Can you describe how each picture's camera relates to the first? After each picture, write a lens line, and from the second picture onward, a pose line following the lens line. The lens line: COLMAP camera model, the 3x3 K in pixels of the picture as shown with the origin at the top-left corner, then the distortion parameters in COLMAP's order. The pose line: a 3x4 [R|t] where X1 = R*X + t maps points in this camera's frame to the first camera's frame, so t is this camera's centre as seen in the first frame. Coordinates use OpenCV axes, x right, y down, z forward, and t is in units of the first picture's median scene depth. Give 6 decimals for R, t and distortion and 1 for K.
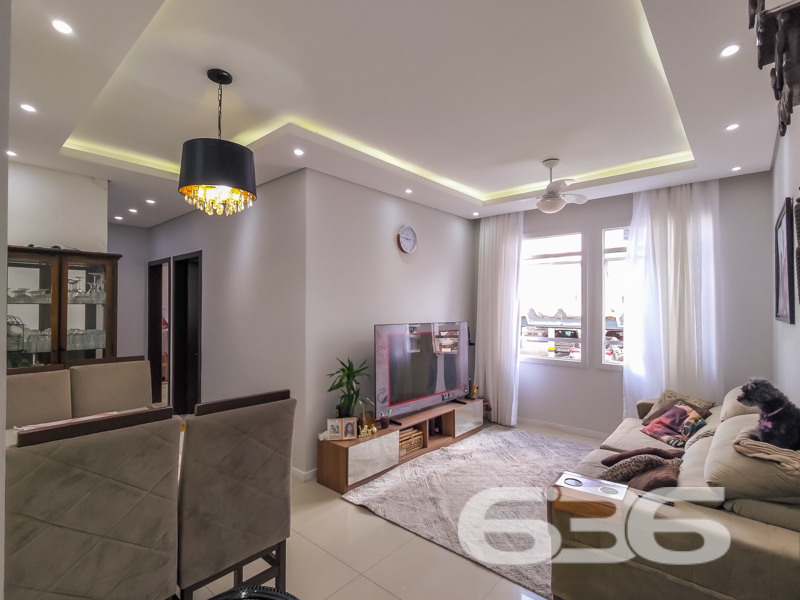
lens RADIAL K [[390.5, 0, 399.1], [0, 390.5, 302.6], [0, 0, 1]] dist [0.005347, 0.000336]
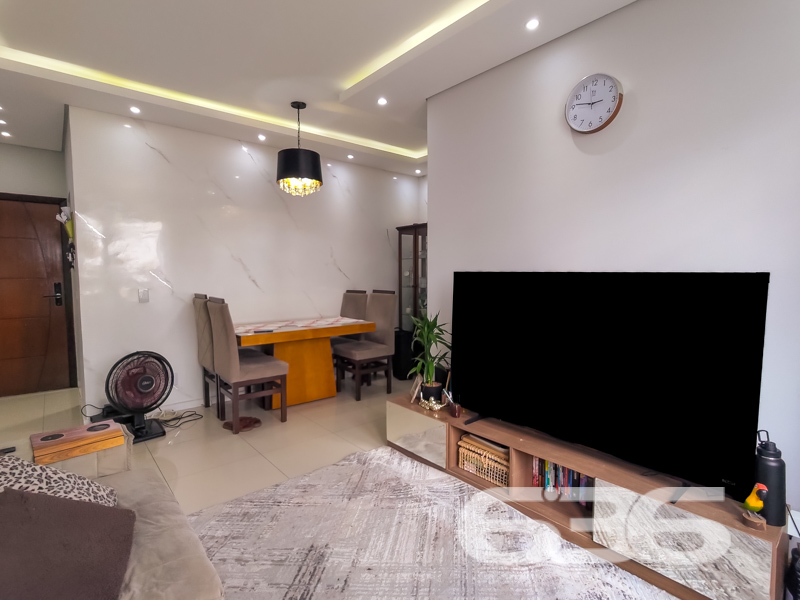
lens RADIAL K [[390.5, 0, 392.9], [0, 390.5, 300.3], [0, 0, 1]] dist [0.005347, 0.000336]
pose [[-0.128999, 0.076341, -0.988702, 0.701882], [0.024029, 0.996980, 0.073846, 0.051619], [0.991354, -0.014231, -0.130444, 1.019010]]
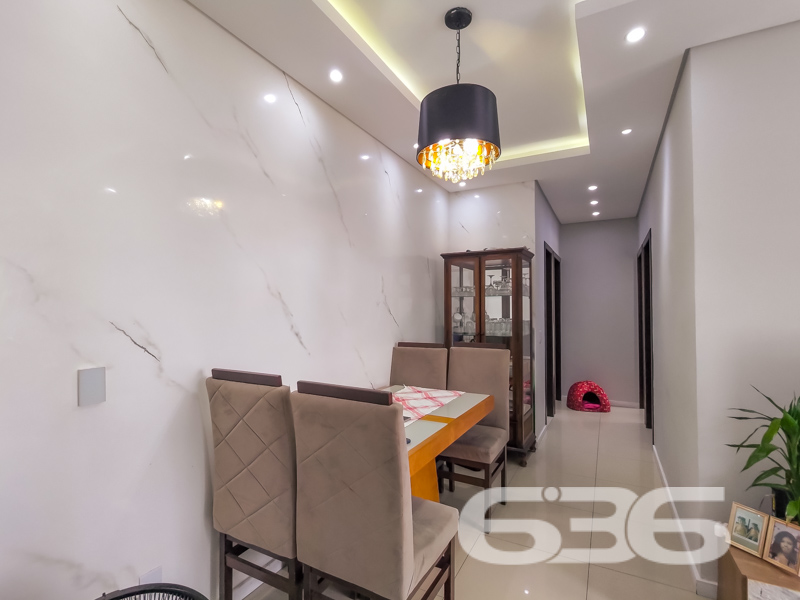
lens RADIAL K [[390.5, 0, 404.1], [0, 390.5, 304.7], [0, 0, 1]] dist [0.005347, 0.000336]
pose [[0.240389, -0.004433, -0.970667, 0.229389], [0.016255, 0.999868, -0.000541, 0.024582], [0.970541, -0.015648, 0.240429, 0.451964]]
